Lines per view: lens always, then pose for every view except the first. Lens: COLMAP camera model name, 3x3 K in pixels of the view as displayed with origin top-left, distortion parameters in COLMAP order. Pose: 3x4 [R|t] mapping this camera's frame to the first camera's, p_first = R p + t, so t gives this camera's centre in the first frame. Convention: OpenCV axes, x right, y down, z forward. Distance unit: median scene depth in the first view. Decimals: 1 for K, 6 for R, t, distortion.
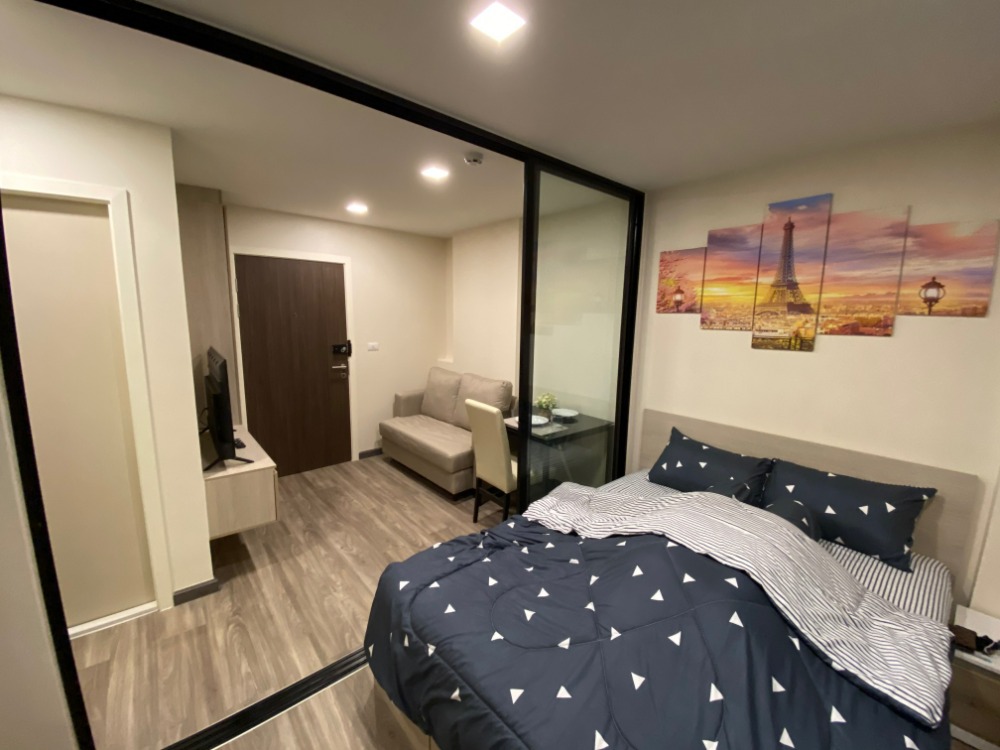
lens RADIAL K [[417.4, 0, 509.8], [0, 417.4, 380.2], [0, 0, 1]] dist [-0.002915, -0.001010]
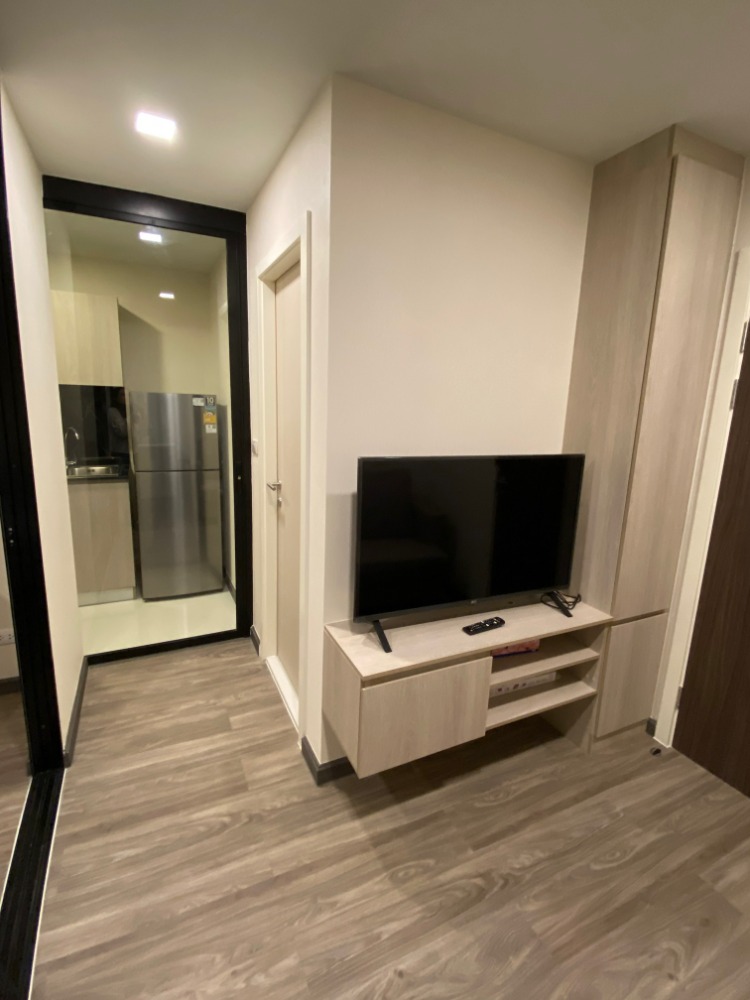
lens RADIAL K [[478.6, 0, 367.2], [0, 478.6, 496.9], [0, 0, 1]] dist [-0.001512, -0.002038]
pose [[-0.271672, 0.179436, -0.945514, -0.049139], [-0.199098, 0.950732, 0.237632, -0.146590], [0.941570, 0.252808, -0.222562, 1.054093]]
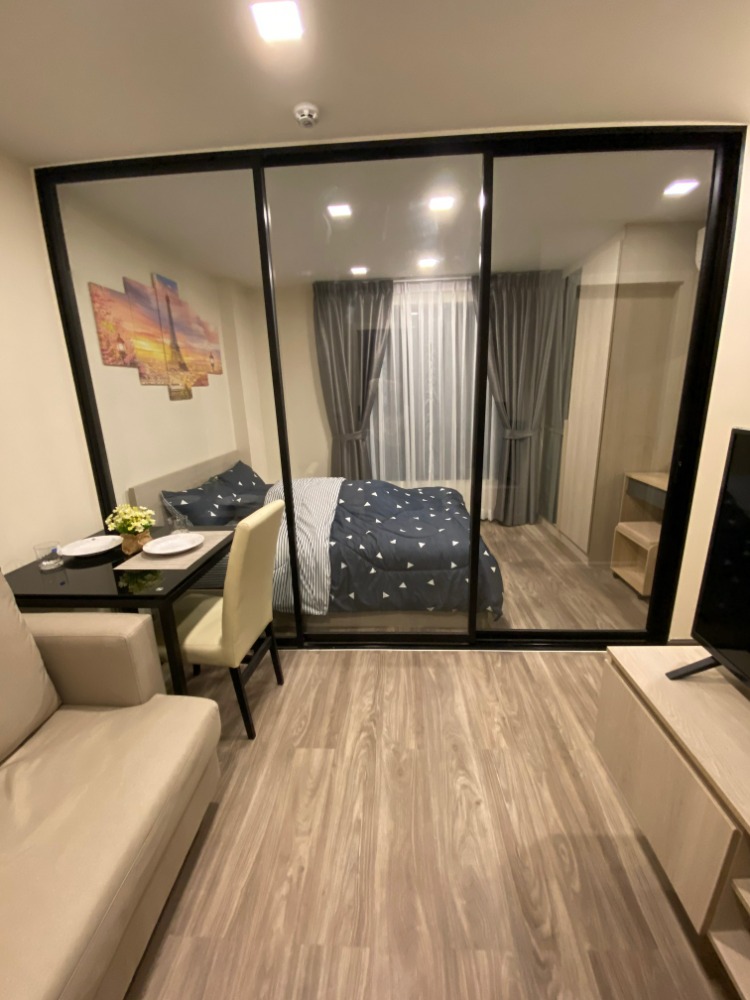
lens RADIAL K [[417.4, 0, 378.2], [0, 417.4, 502.7], [0, 0, 1]] dist [-0.002915, -0.001010]
pose [[-0.721325, -0.170251, 0.671346, -0.658897], [0.133595, 0.916911, 0.376066, -0.170601], [-0.679590, 0.360955, -0.638646, 1.413112]]
